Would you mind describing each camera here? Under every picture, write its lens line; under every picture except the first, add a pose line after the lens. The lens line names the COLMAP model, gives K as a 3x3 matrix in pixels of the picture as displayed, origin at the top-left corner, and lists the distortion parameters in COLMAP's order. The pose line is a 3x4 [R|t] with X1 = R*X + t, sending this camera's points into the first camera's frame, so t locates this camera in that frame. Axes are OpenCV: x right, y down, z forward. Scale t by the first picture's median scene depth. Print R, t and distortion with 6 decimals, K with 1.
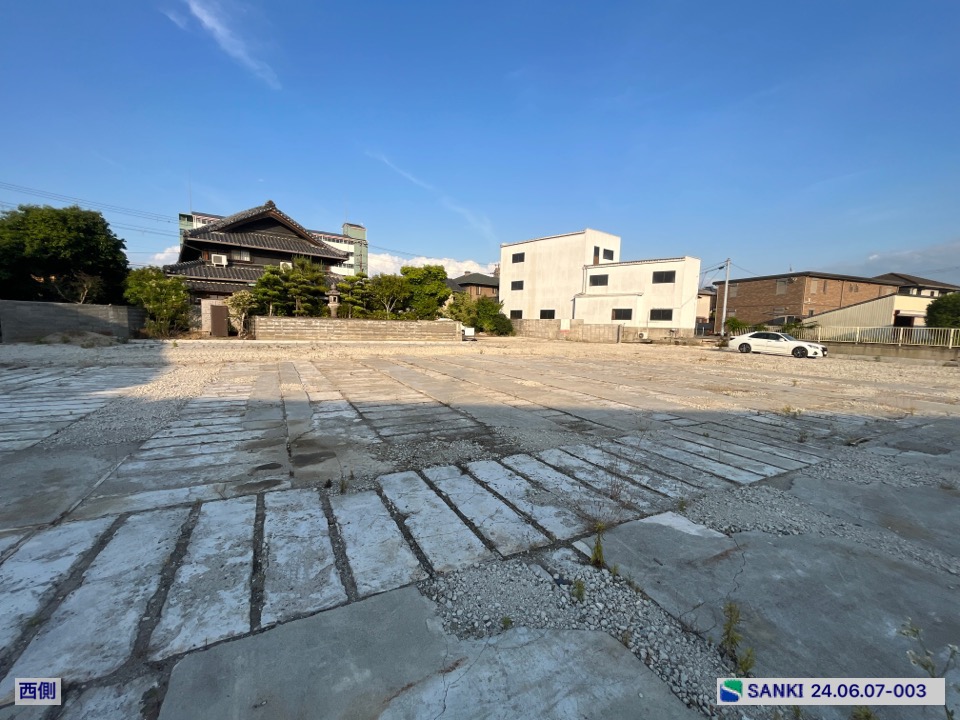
lens RADIAL K [[387.6, 0, 475.8], [0, 387.6, 363.1], [0, 0, 1]] dist [-0.003076, 0.000184]
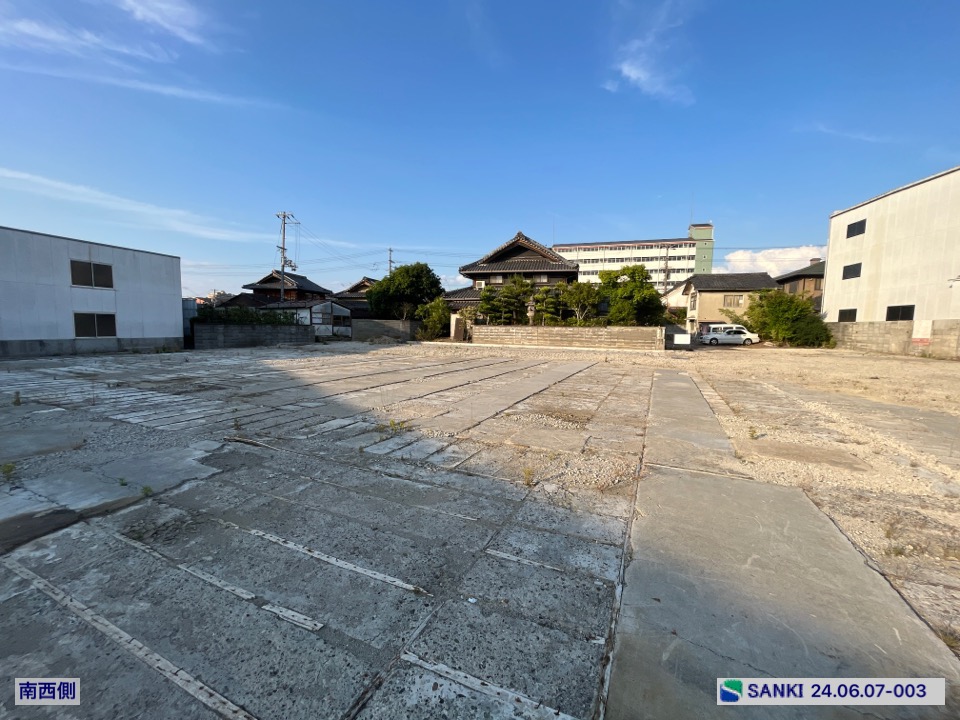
lens RADIAL K [[387.6, 0, 475.9], [0, 387.6, 363.3], [0, 0, 1]] dist [-0.003076, 0.000184]
pose [[0.600733, 0.056413, -0.797457, 0.415618], [-0.077423, 0.996924, 0.012199, -0.006841], [0.795692, 0.054413, 0.603252, 0.176827]]
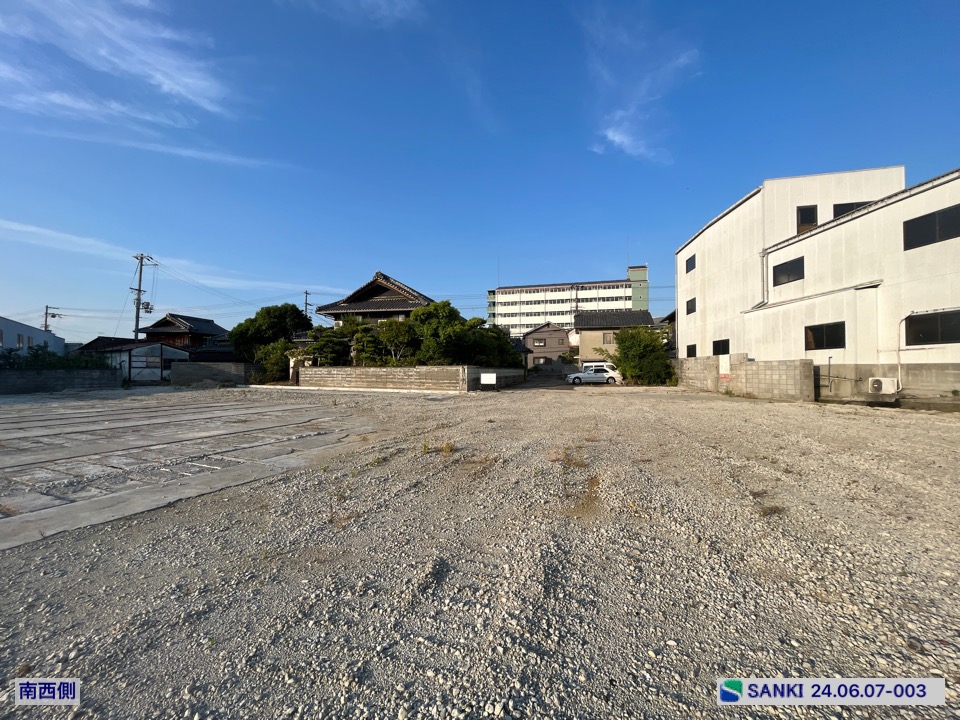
lens RADIAL K [[387.6, 0, 476.9], [0, 387.6, 361.6], [0, 0, 1]] dist [-0.003076, 0.000184]
pose [[0.618284, -0.042077, -0.784828, 0.626781], [-0.062220, 0.992812, -0.102244, -0.038202], [0.783488, 0.112048, 0.611222, 0.564210]]
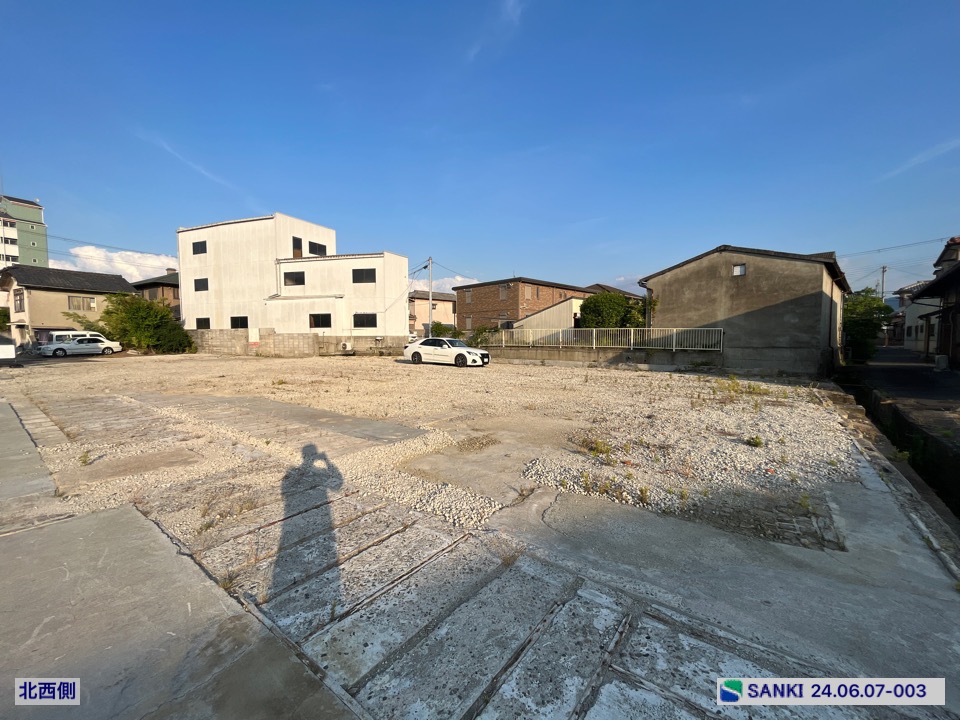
lens RADIAL K [[387.6, 0, 475.7], [0, 387.6, 362.6], [0, 0, 1]] dist [-0.003076, 0.000184]
pose [[0.906492, -0.055483, 0.418561, 0.431995], [0.068012, 0.997571, -0.015060, -0.007352], [-0.416709, 0.042119, 0.908064, 0.185451]]
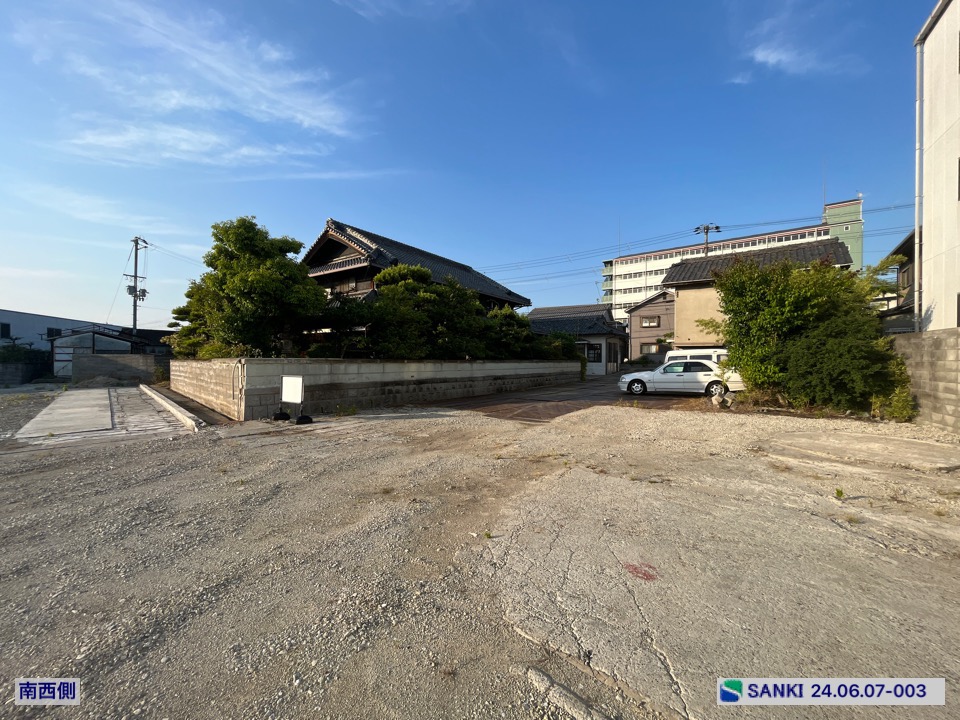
lens RADIAL K [[387.6, 0, 475.8], [0, 387.6, 360.4], [0, 0, 1]] dist [-0.003076, 0.000184]
pose [[0.279804, -0.023948, -0.959758, 0.359078], [-0.087579, 0.994884, -0.050357, -0.112404], [0.956054, 0.098145, 0.276275, 1.160181]]
